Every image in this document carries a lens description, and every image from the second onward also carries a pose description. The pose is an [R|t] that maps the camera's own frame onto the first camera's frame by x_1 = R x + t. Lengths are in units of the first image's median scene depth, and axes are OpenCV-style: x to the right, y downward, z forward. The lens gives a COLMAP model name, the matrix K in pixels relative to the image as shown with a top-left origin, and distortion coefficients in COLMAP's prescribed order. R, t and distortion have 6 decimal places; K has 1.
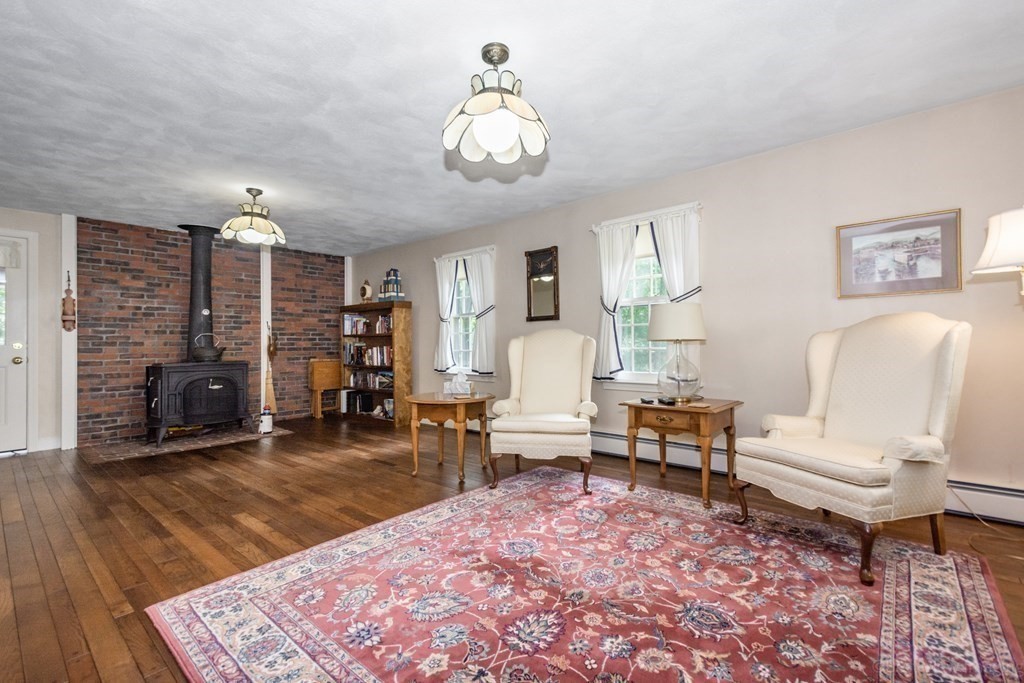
lens RADIAL K [[452.1, 0, 540.9], [0, 452.1, 336.9], [0, 0, 1]] dist [0.001784, -0.000313]
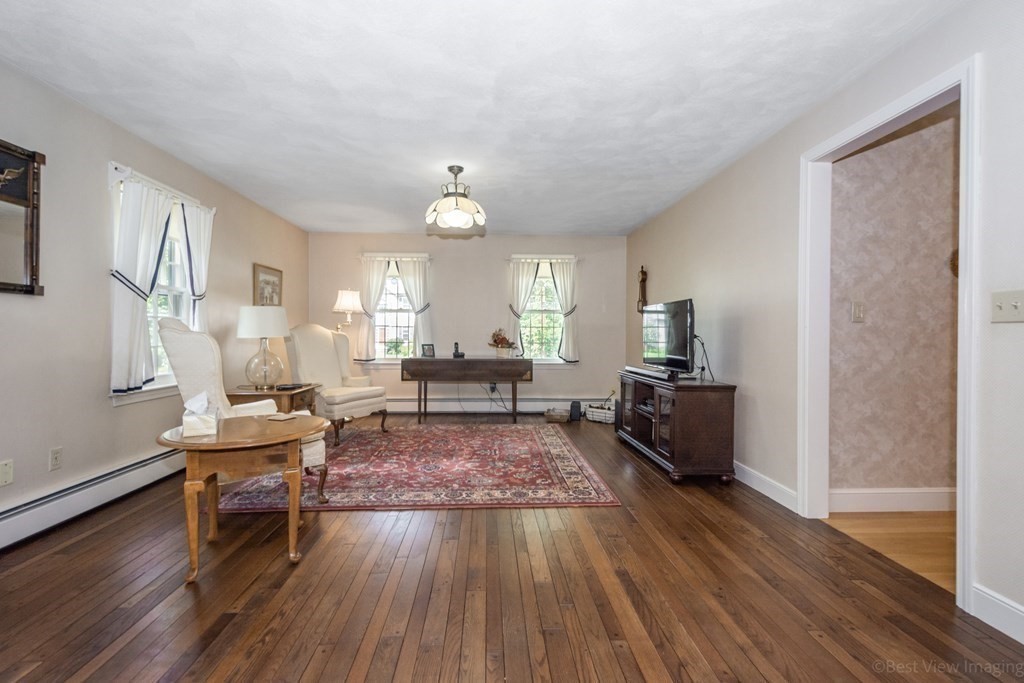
lens RADIAL K [[452.1, 0, 512.6], [0, 452.1, 338.5], [0, 0, 1]] dist [0.001784, -0.000313]
pose [[-0.664132, 0.002841, 0.747610, -1.331913], [-0.005150, 0.999952, -0.008374, 0.024213], [-0.747597, -0.009412, -0.664086, 1.724987]]
